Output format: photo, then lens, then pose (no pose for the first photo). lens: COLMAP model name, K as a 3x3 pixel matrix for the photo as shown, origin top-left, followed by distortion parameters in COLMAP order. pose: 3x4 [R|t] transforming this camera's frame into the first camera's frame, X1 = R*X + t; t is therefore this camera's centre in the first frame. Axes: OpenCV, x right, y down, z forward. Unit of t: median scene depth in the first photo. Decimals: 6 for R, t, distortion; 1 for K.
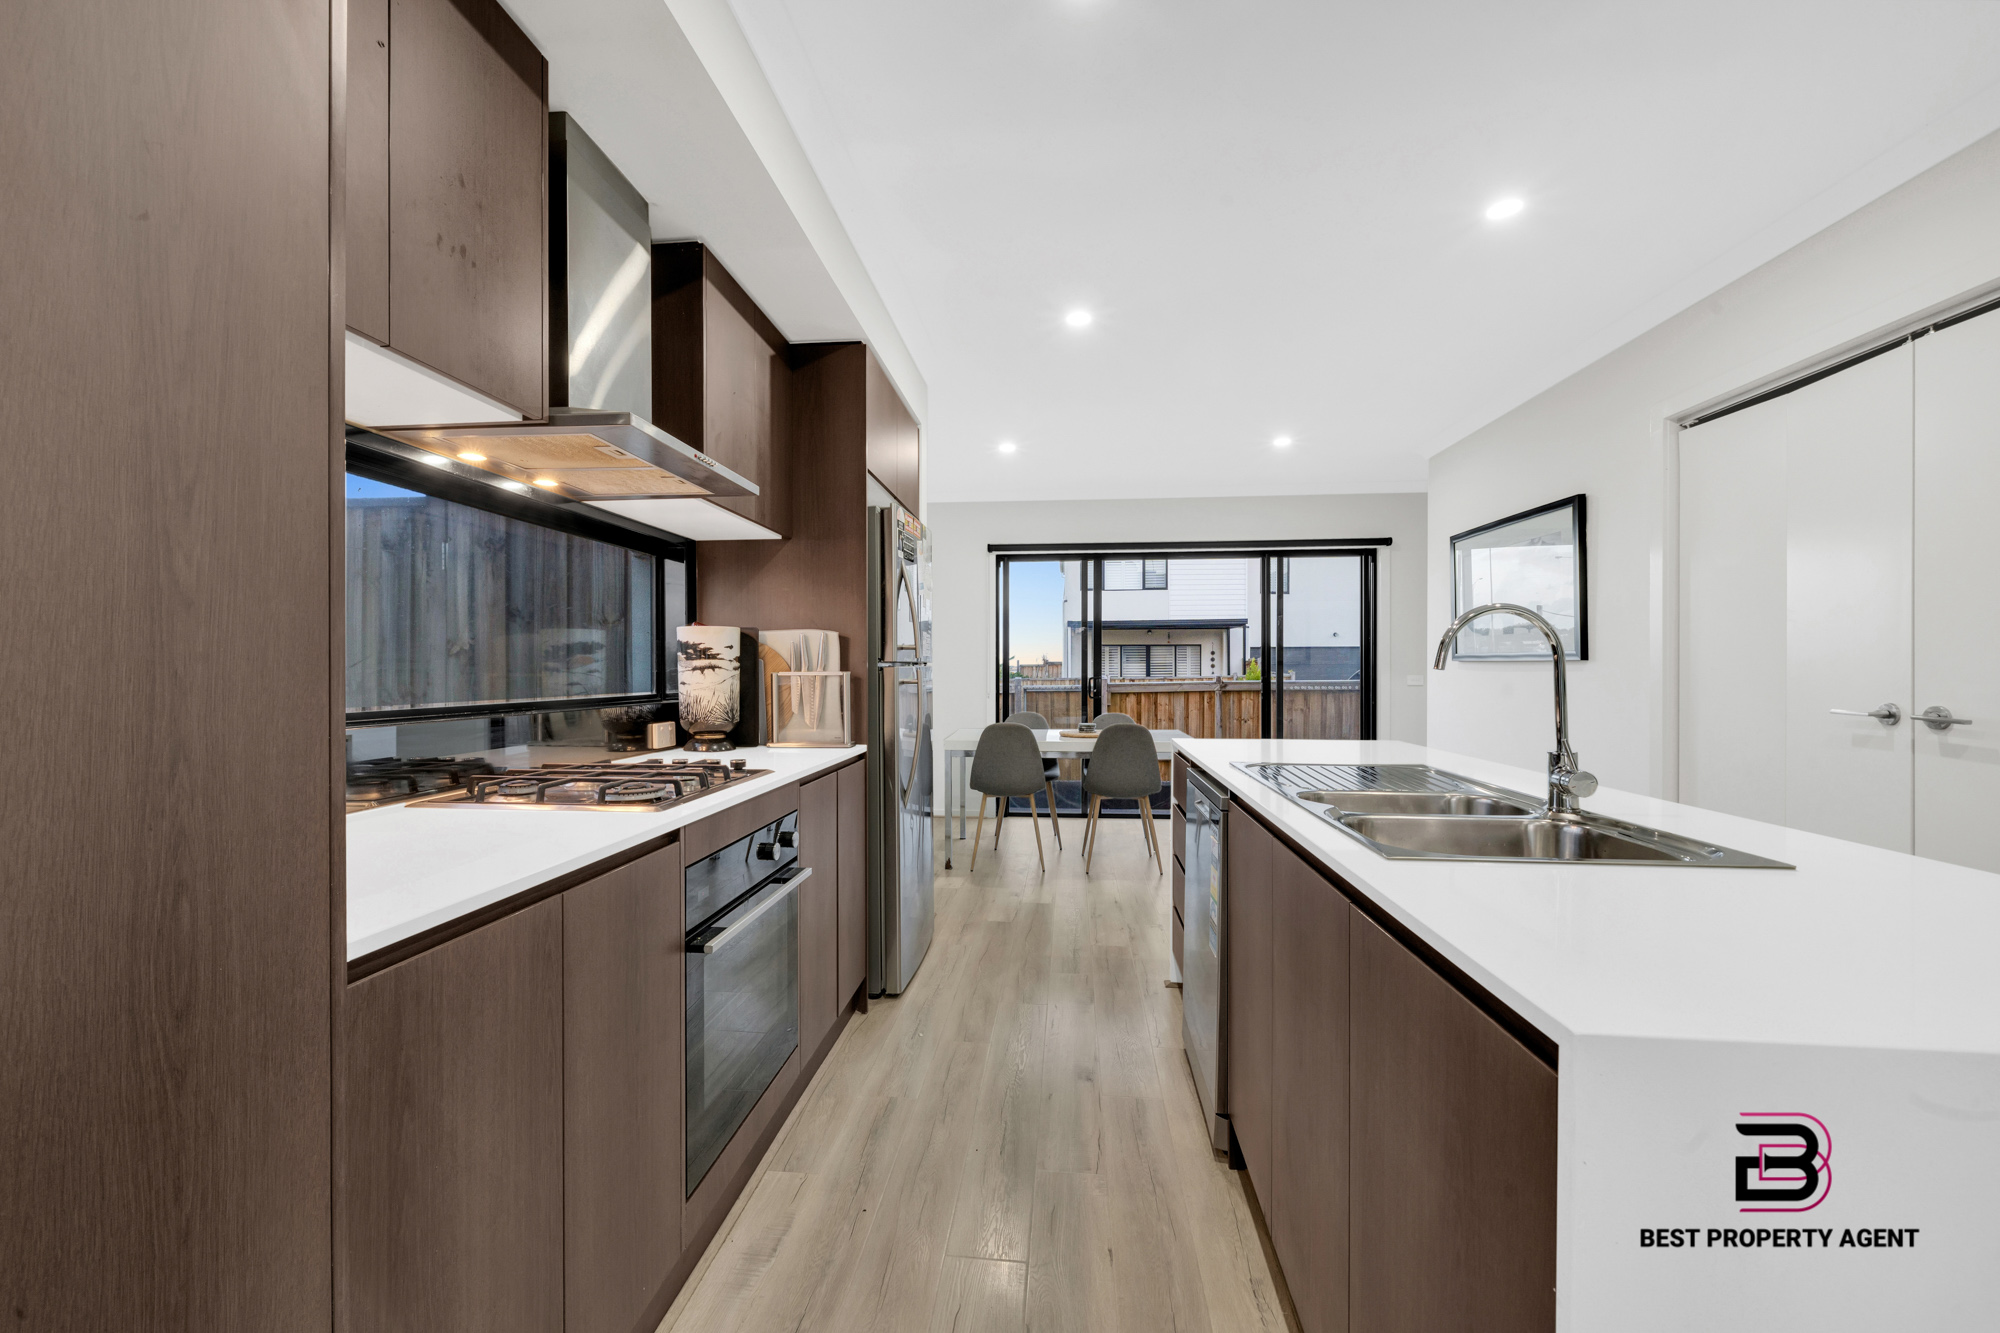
lens RADIAL K [[717.3, 0, 1003.7], [0, 717.3, 668.3], [0, 0, 1]] dist [0.001306, 0.000032]
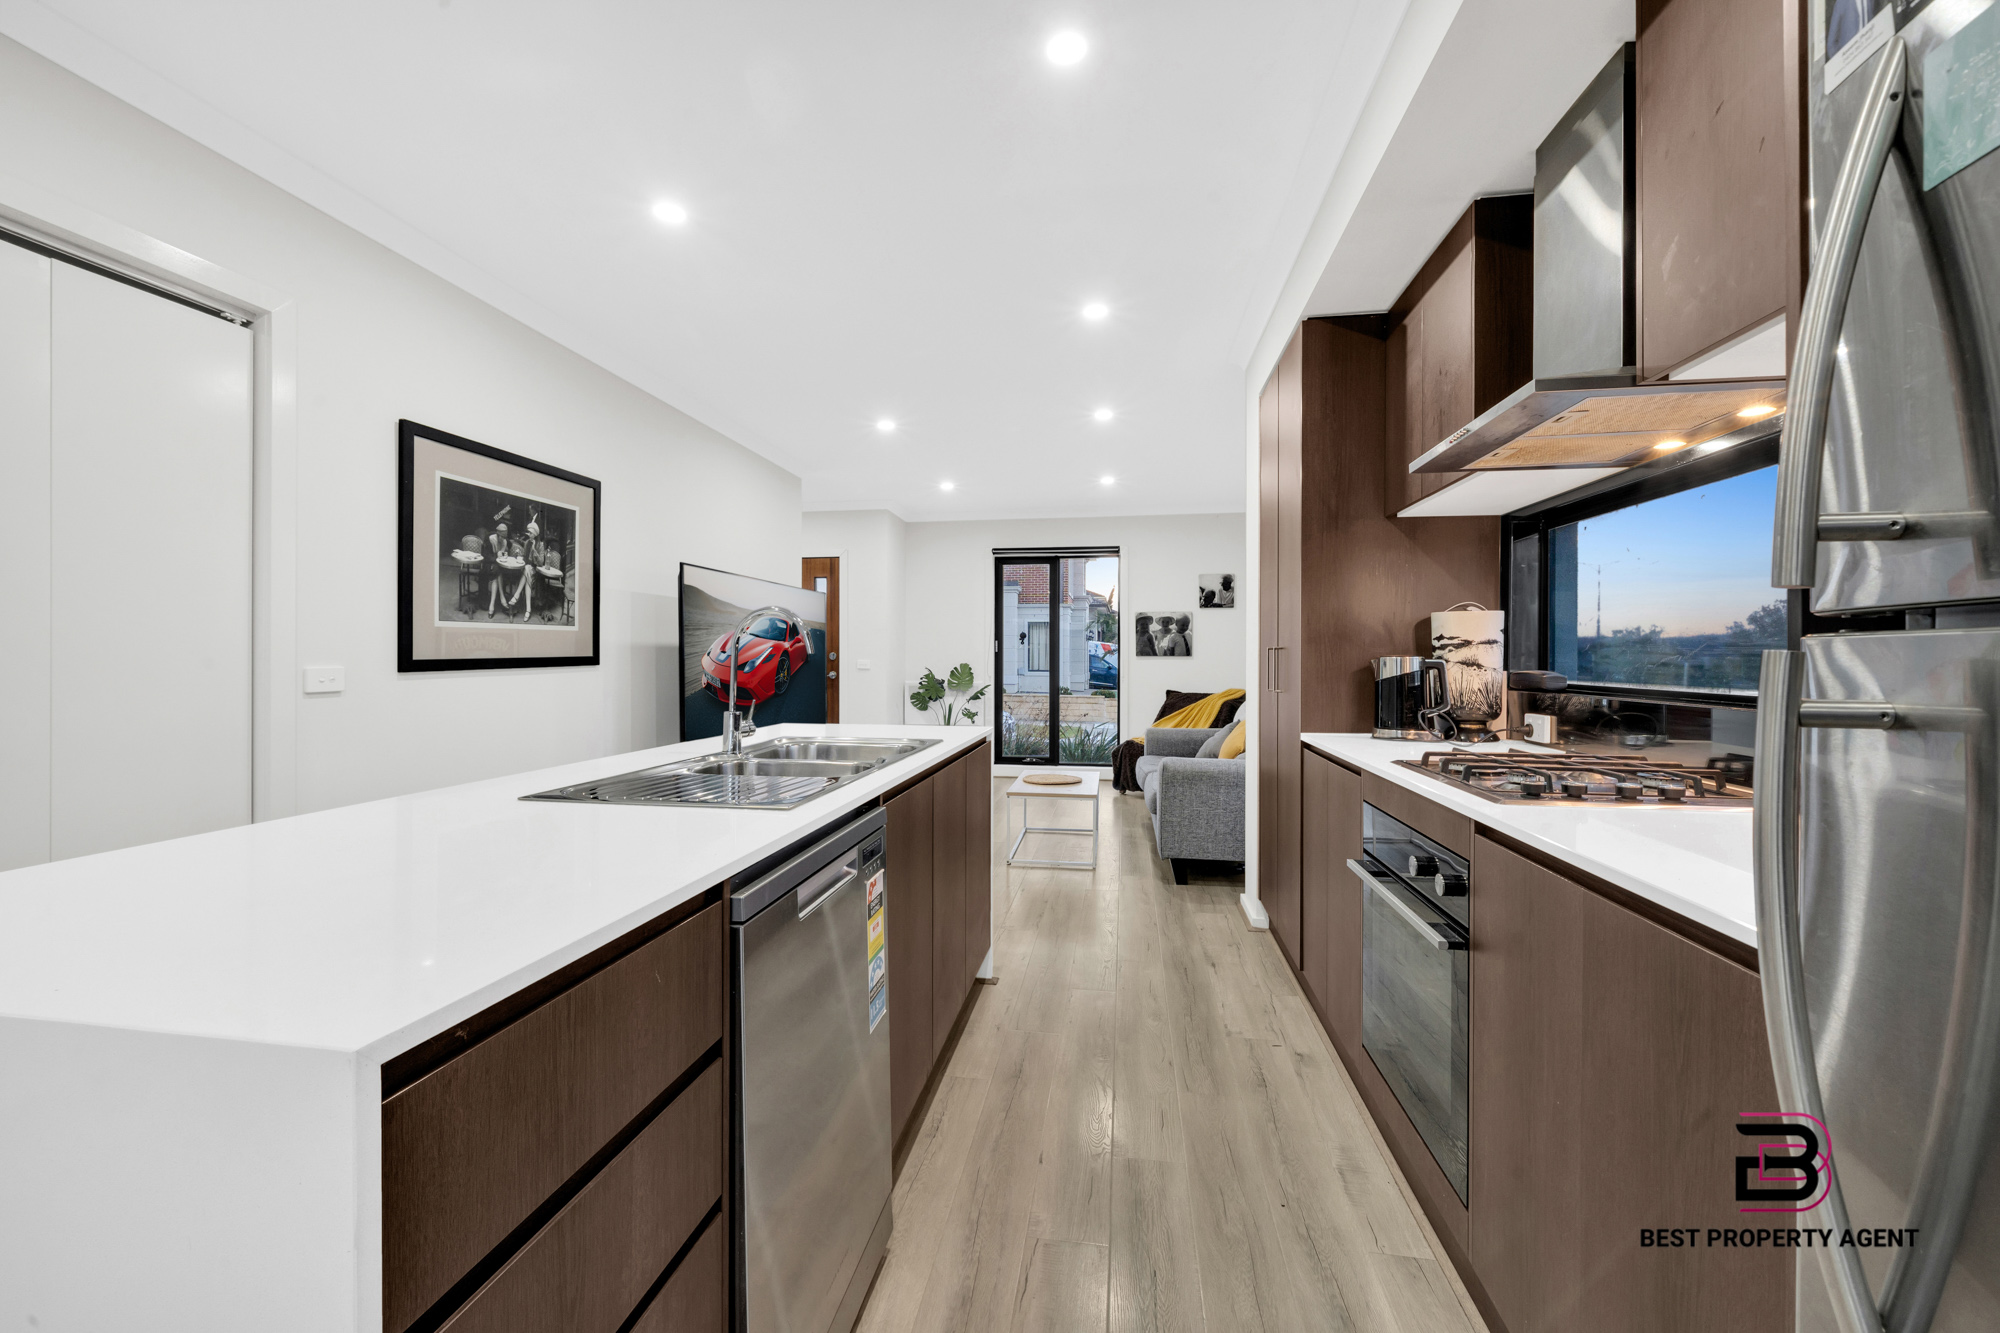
lens RADIAL K [[717.3, 0, 1005.3], [0, 717.3, 661.8], [0, 0, 1]] dist [0.001306, 0.000032]
pose [[-0.997532, -0.000456, 0.070211, 0.111555], [-0.000239, 0.999995, 0.003104, 0.009356], [-0.070212, 0.003080, -0.997527, 1.922163]]
